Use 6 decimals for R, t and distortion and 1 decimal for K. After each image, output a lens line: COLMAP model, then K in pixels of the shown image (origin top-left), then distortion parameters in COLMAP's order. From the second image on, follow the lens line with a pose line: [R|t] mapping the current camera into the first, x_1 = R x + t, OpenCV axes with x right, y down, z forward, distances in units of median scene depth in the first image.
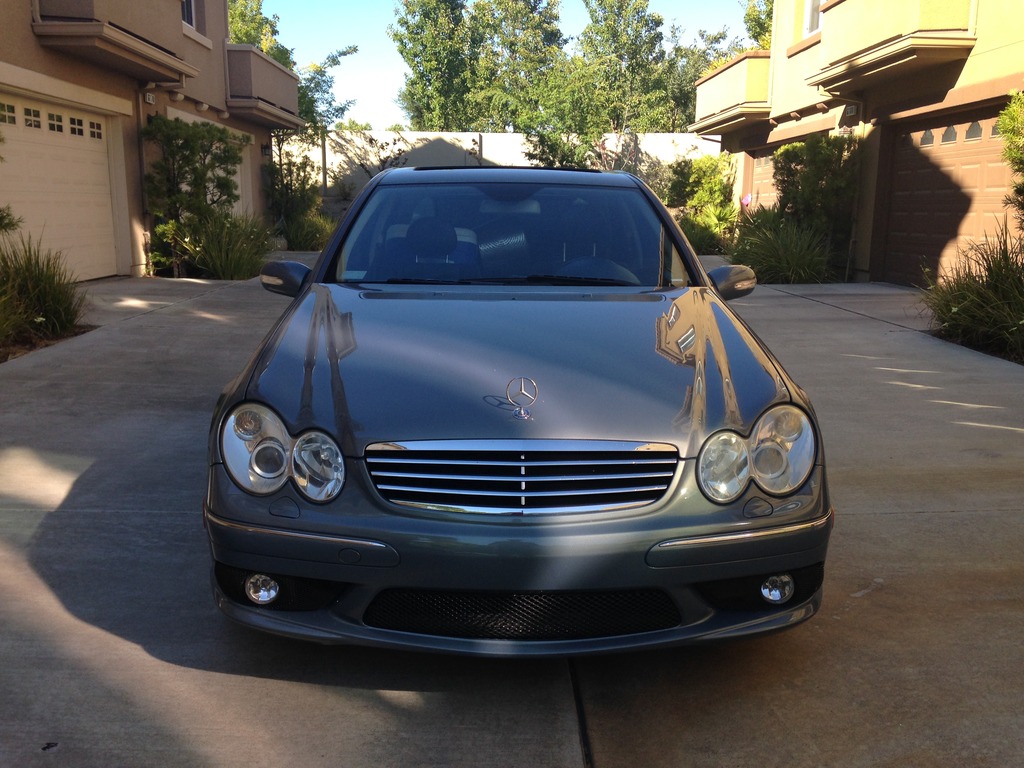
lens RADIAL K [[917.9, 0, 508.6], [0, 917.9, 384.3], [0, 0, 1]] dist [0.160925, -0.228129]
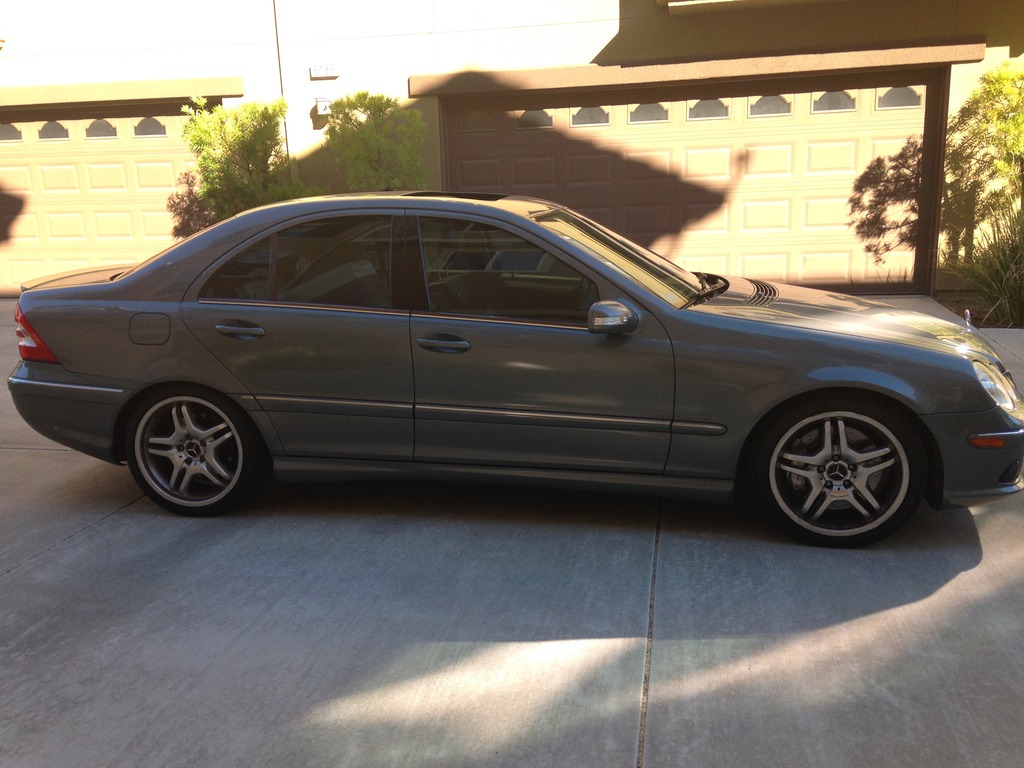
lens RADIAL K [[917.9, 0, 508.6], [0, 917.9, 384.3], [0, 0, 1]] dist [0.160925, -0.228129]
pose [[0.211748, -0.229332, 0.950037, -0.326346], [0.215757, 0.959065, 0.183422, -0.066923], [-0.953211, 0.166138, 0.252560, 0.233378]]
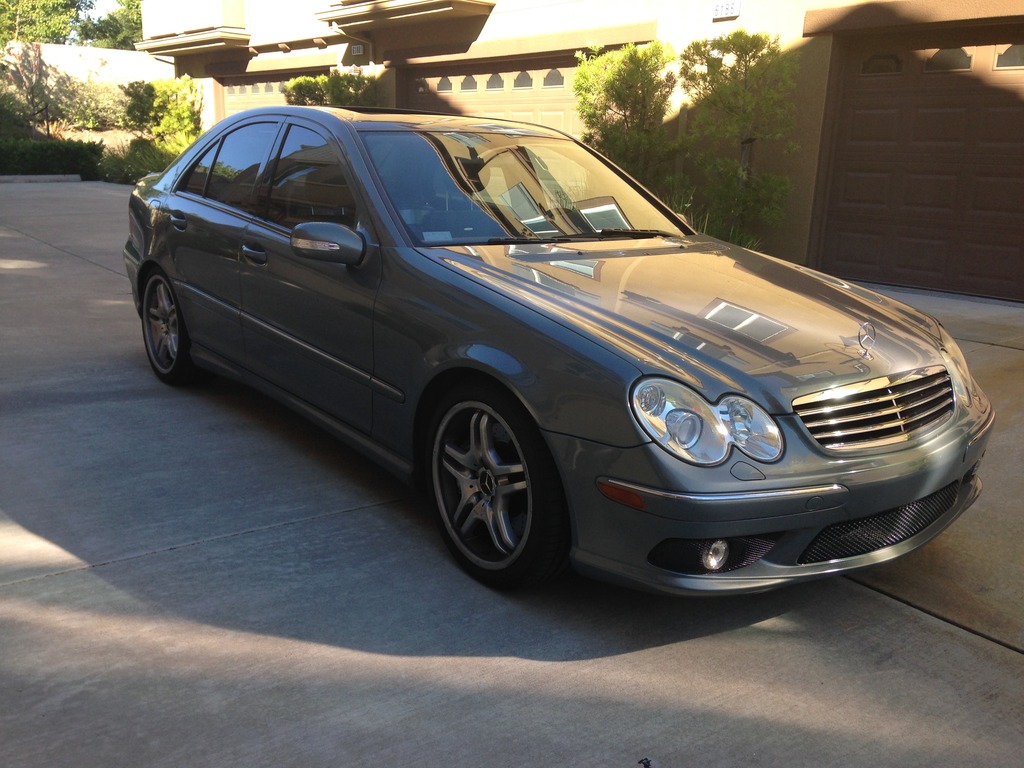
lens RADIAL K [[917.9, 0, 508.6], [0, 917.9, 384.3], [0, 0, 1]] dist [0.160925, -0.228129]
pose [[0.798997, -0.133029, 0.586436, -0.169492], [0.089362, 0.990662, 0.102973, -0.015059], [-0.594659, -0.029870, 0.803423, 0.053673]]
